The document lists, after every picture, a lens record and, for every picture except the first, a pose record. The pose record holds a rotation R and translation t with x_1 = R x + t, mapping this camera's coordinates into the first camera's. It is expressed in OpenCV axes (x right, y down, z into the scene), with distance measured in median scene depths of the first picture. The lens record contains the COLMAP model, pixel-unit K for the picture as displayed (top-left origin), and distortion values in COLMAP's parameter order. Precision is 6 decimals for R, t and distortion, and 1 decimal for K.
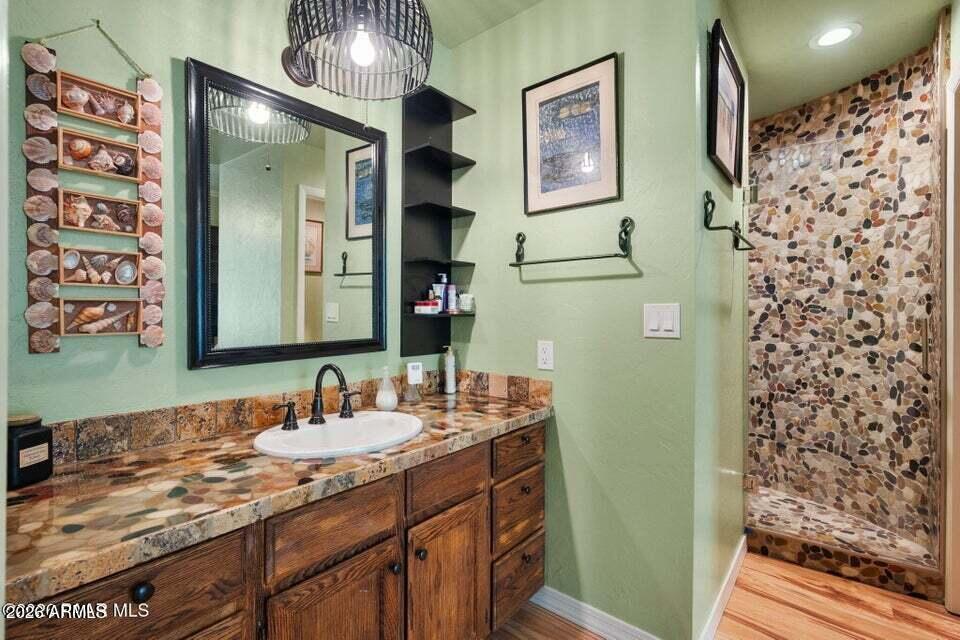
lens RADIAL K [[441.2, 0, 483.9], [0, 441.2, 312.3], [0, 0, 1]] dist [-0.002966, 0.000771]
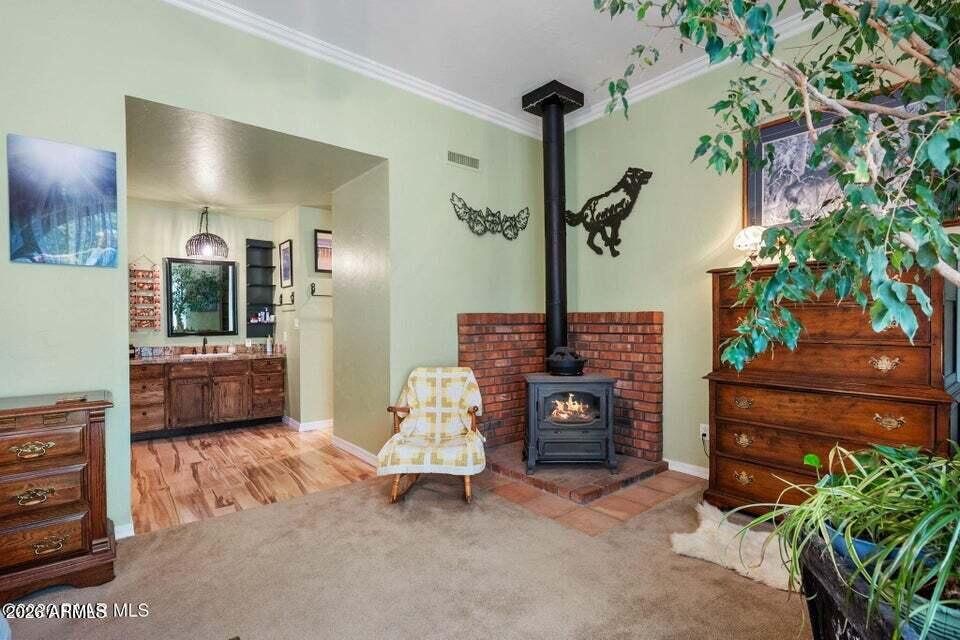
lens RADIAL K [[441.2, 0, 476.4], [0, 441.2, 325.9], [0, 0, 1]] dist [-0.002966, 0.000771]
pose [[0.980520, 0.000277, -0.196419, 2.935631], [0.003141, 0.999849, 0.017091, -0.029065], [0.196394, -0.017375, 0.980371, -2.415855]]
